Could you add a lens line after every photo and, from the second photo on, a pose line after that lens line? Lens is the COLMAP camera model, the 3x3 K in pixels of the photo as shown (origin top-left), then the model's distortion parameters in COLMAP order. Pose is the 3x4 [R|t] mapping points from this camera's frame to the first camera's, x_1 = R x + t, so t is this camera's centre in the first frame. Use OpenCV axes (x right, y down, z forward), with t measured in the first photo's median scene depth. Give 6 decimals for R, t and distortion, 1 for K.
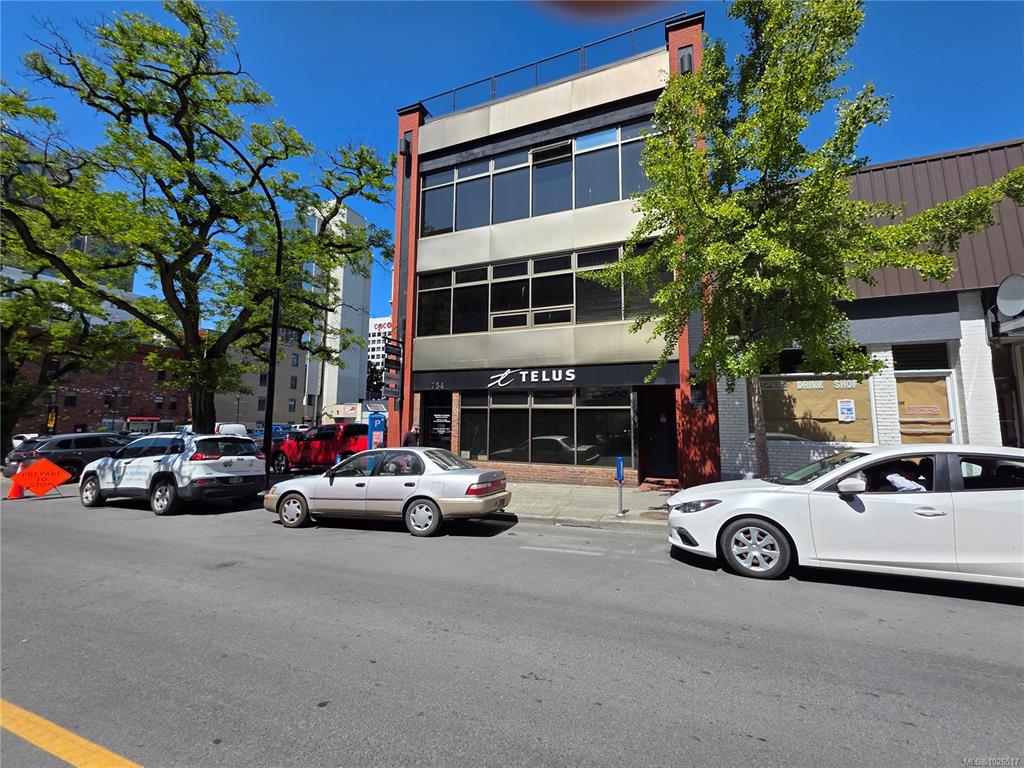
lens RADIAL K [[411.0, 0, 512.0], [0, 411.0, 384.0], [0, 0, 1]] dist [-0.001603, -0.000325]
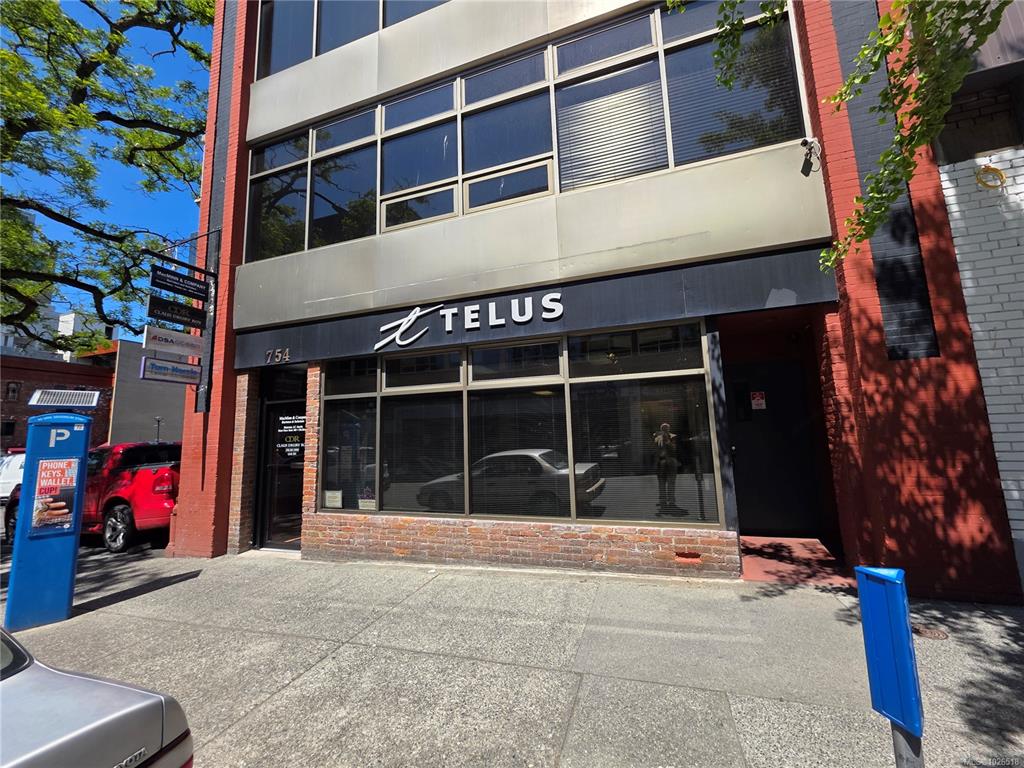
lens RADIAL K [[411.0, 0, 512.0], [0, 411.0, 384.0], [0, 0, 1]] dist [-0.001603, -0.000325]
pose [[0.998267, -0.037870, 0.045038, 0.073506], [0.039436, 0.998630, -0.034404, 0.068914], [-0.043673, 0.036121, 0.998393, 0.544288]]
